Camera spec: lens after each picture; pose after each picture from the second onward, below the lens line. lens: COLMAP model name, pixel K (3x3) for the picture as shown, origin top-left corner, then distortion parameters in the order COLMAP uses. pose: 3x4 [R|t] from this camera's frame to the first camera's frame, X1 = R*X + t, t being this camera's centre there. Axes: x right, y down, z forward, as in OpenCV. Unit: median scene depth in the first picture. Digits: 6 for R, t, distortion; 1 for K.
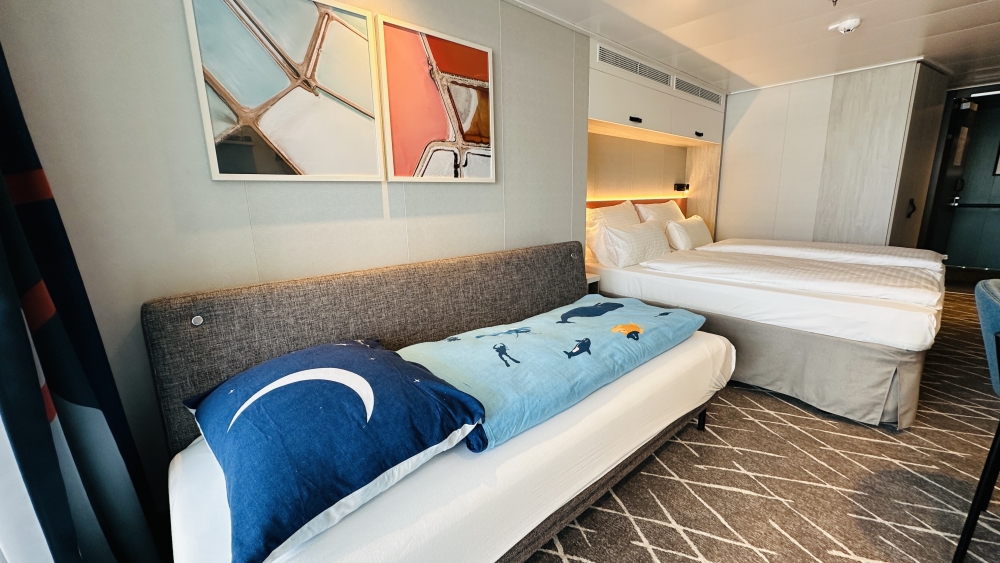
lens RADIAL K [[399.7, 0, 500.5], [0, 399.7, 284.3], [0, 0, 1]] dist [-0.011753, -0.000284]
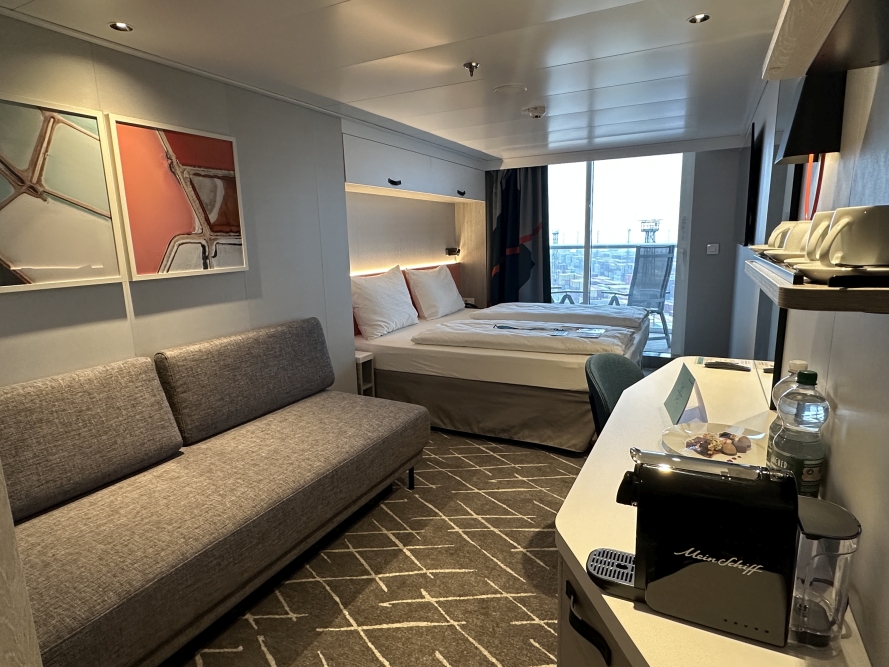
lens RADIAL K [[516.6, 0, 443.4], [0, 516.6, 339.1], [0, 0, 1]] dist [-0.002246, 0.000436]
pose [[0.941290, -0.066358, 0.331013, 0.006775], [0.074579, 0.997141, -0.012180, -0.047547], [-0.329259, 0.036152, 0.943547, -0.409097]]
